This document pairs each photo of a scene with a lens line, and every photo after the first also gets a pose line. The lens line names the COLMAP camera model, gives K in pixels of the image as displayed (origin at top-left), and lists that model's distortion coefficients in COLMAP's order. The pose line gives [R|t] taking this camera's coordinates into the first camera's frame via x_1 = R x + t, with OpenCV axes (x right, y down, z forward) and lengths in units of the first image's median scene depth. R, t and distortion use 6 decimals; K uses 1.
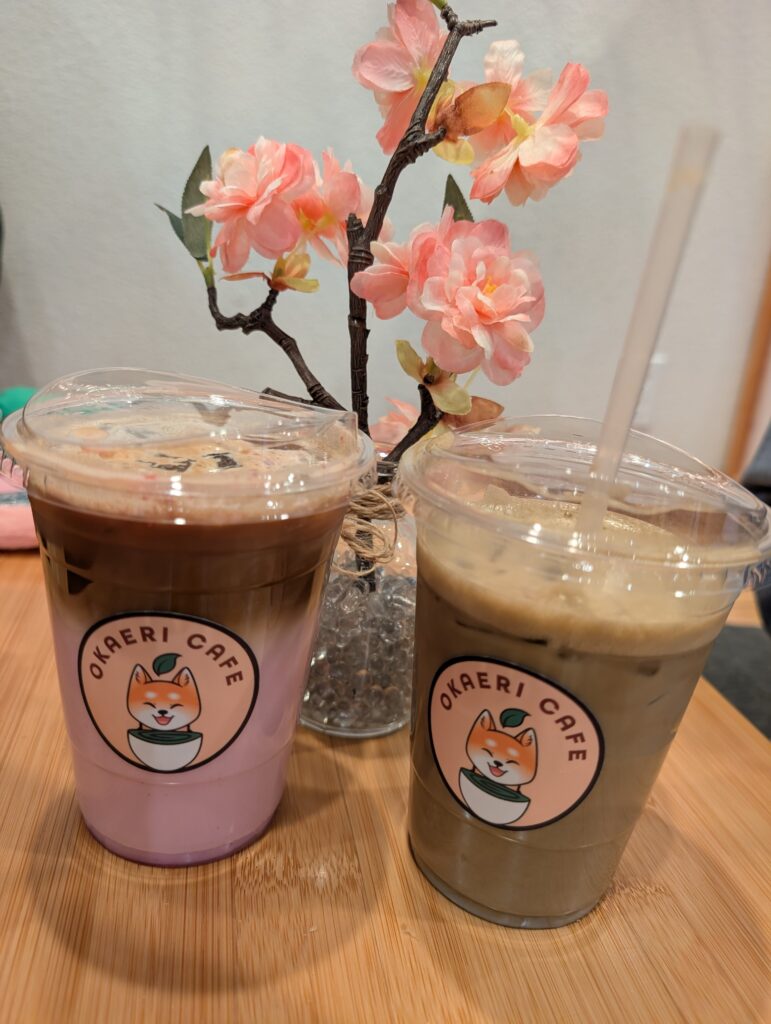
lens RADIAL K [[725.8, 0, 385.5], [0, 725.8, 512.0], [0, 0, 1]] dist [0.000593, -0.005804]
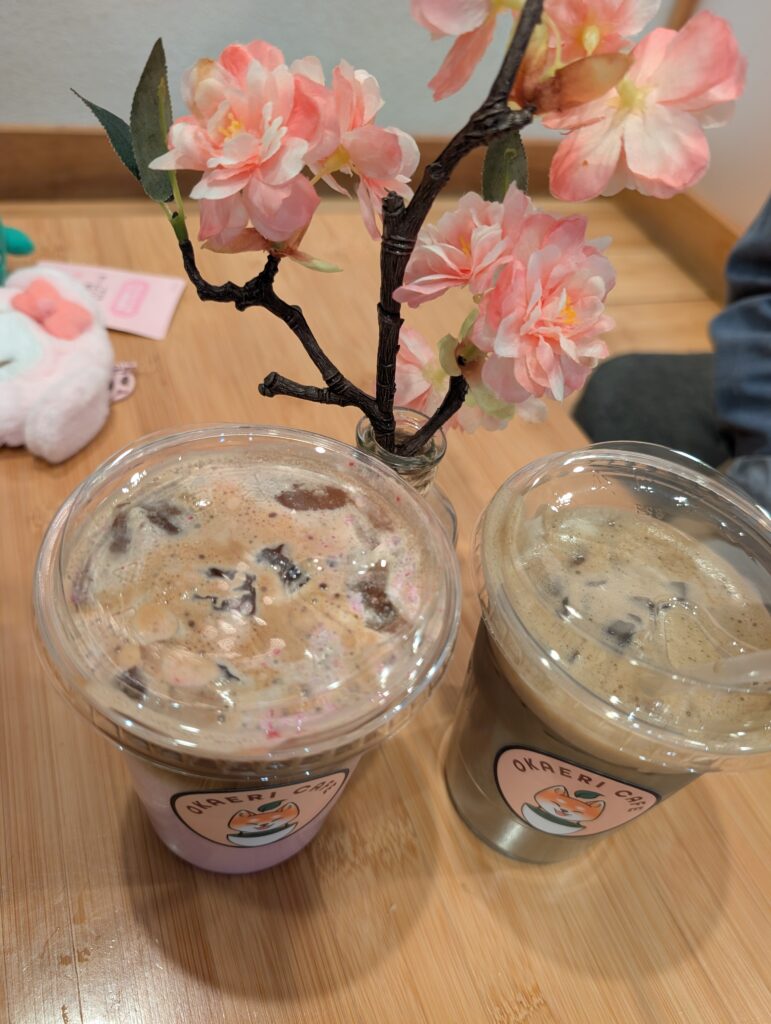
lens RADIAL K [[732.3, 0, 403.1], [0, 732.3, 511.9], [0, 0, 1]] dist [-0.000834, -0.001011]
pose [[0.982953, -0.083703, 0.163701, -0.203026], [0.001714, 0.894493, 0.447079, -0.491782], [-0.183851, -0.439177, 0.879387, 0.196651]]
